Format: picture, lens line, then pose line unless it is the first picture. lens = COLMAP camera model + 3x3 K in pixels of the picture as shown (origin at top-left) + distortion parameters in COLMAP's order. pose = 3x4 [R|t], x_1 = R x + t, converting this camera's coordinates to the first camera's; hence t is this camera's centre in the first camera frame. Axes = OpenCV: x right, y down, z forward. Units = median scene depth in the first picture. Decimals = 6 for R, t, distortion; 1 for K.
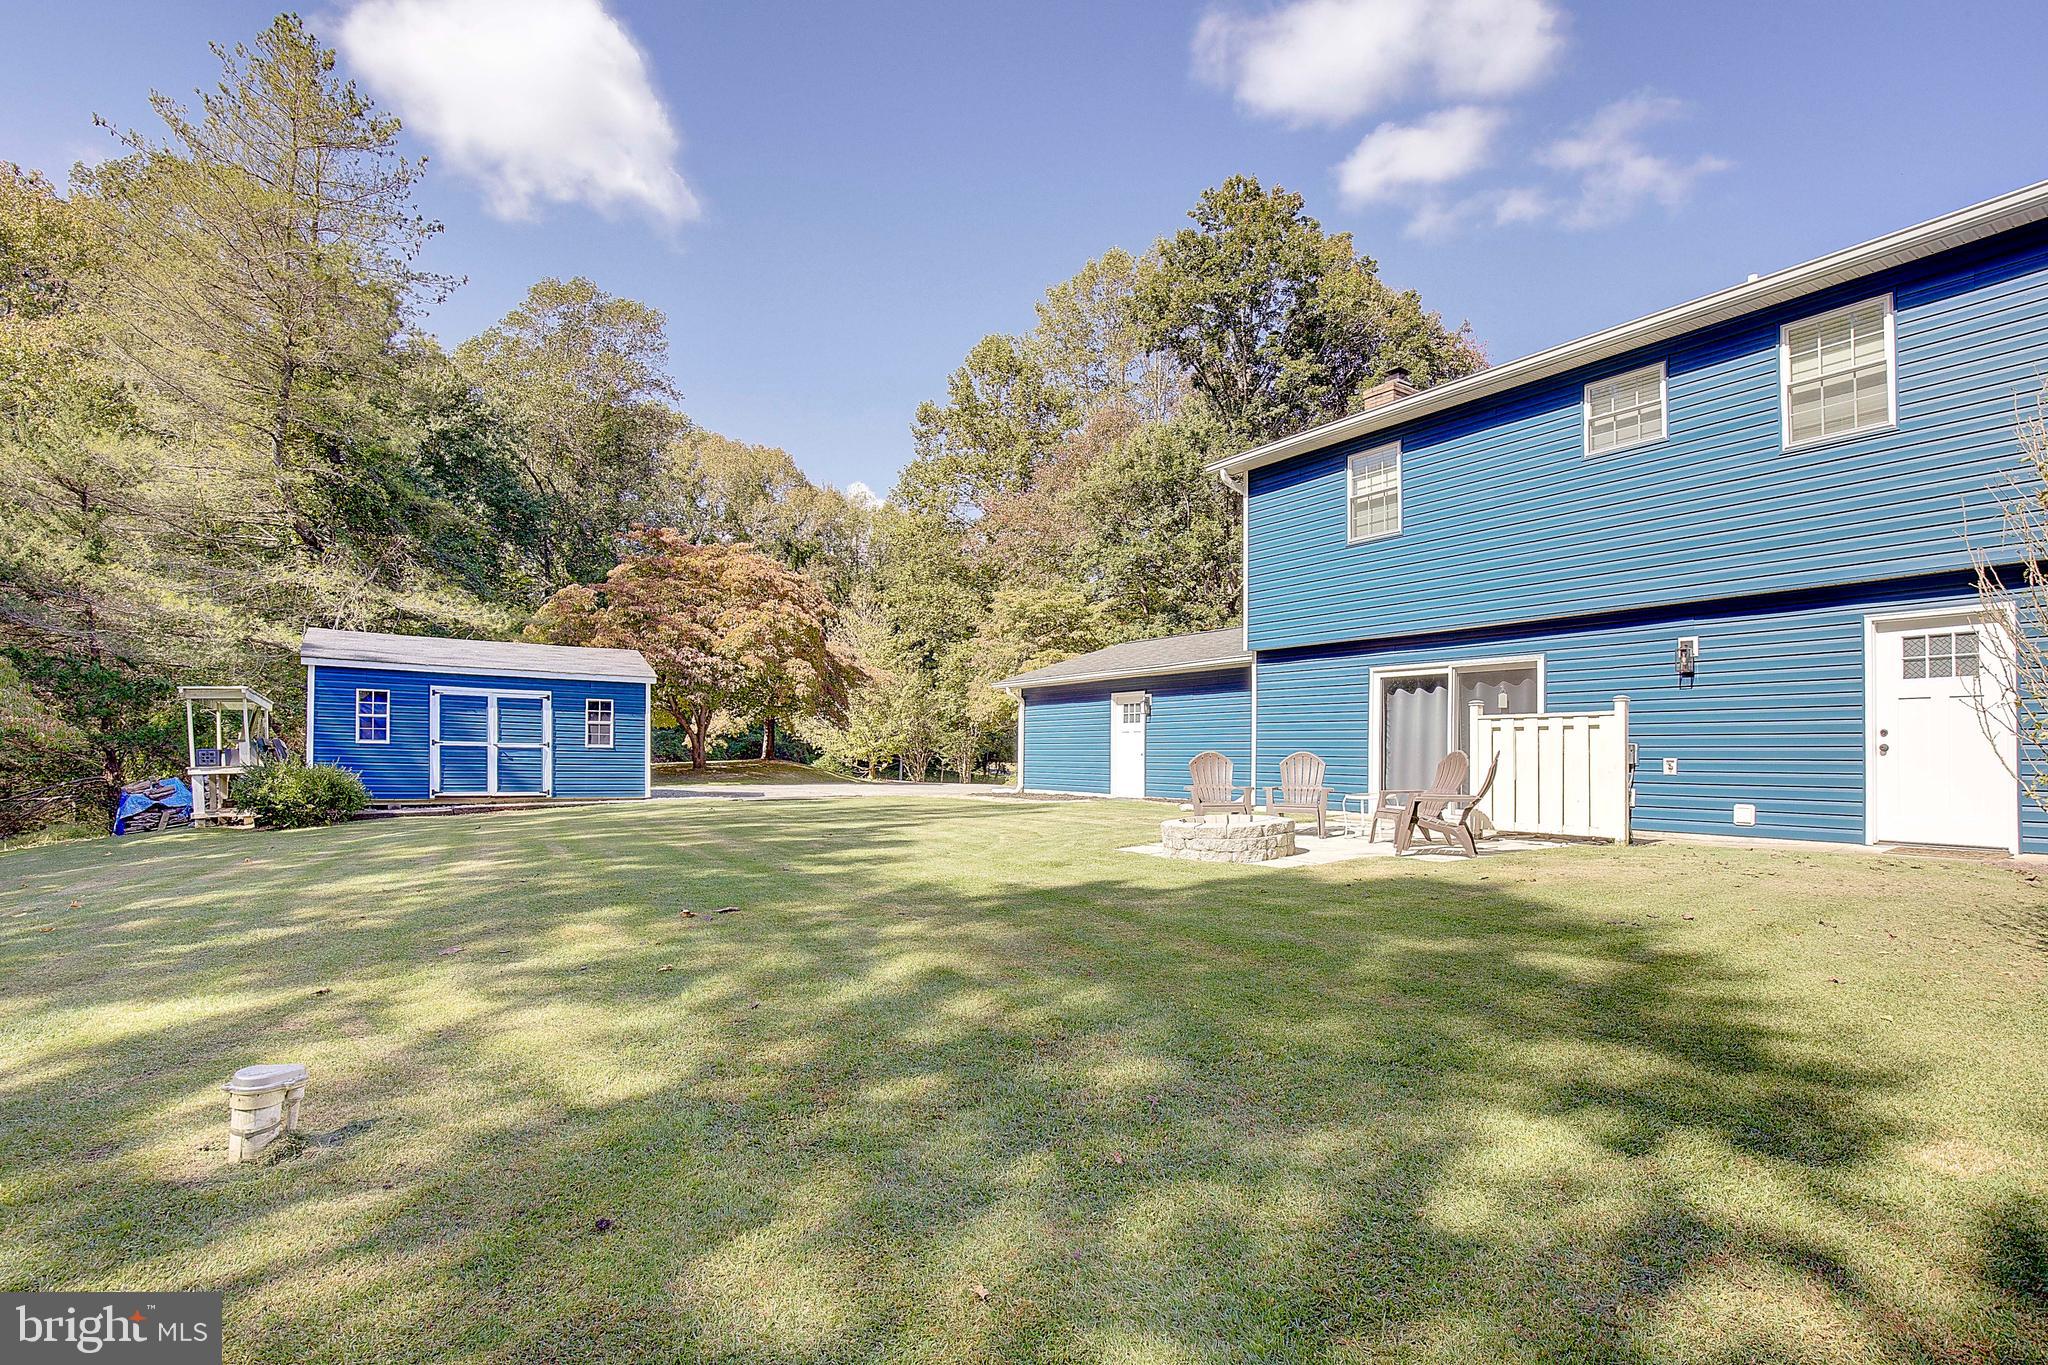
lens RADIAL K [[884.8, 0, 1055.3], [0, 884.8, 748.9], [0, 0, 1]] dist [-0.000249, -0.000166]
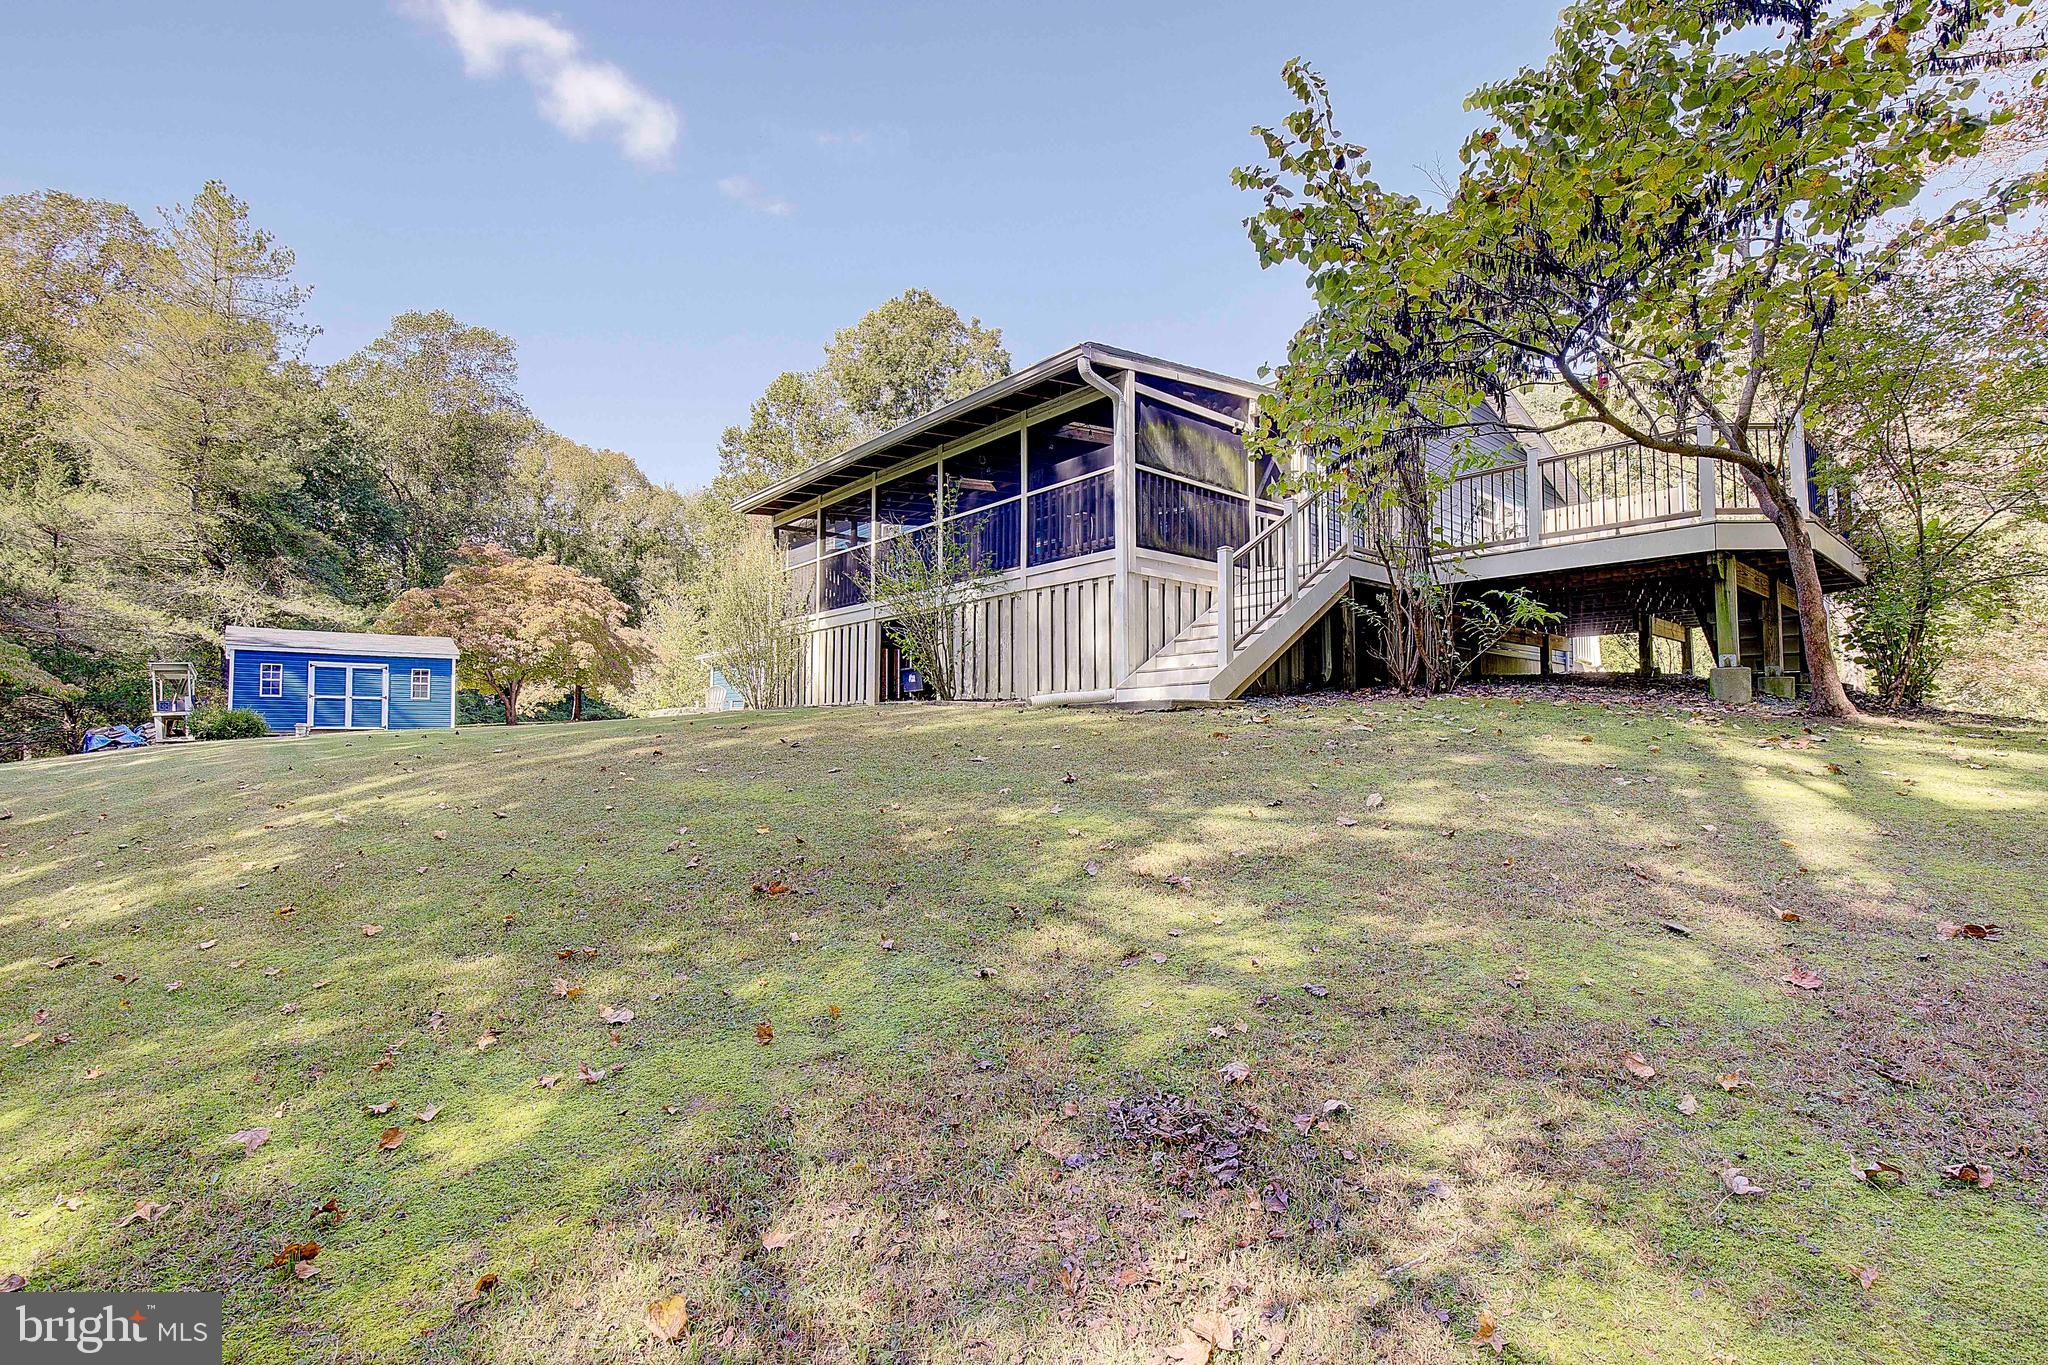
lens RADIAL K [[938.1, 0, 1024.0], [0, 938.1, 682.5], [0, 0, 1]] dist [0.001699, 0.000495]
pose [[0.998325, -0.016283, 0.055515, 0.334887], [0.019158, 0.998481, -0.051654, 0.053608], [-0.054590, 0.052631, 0.997121, -0.521843]]
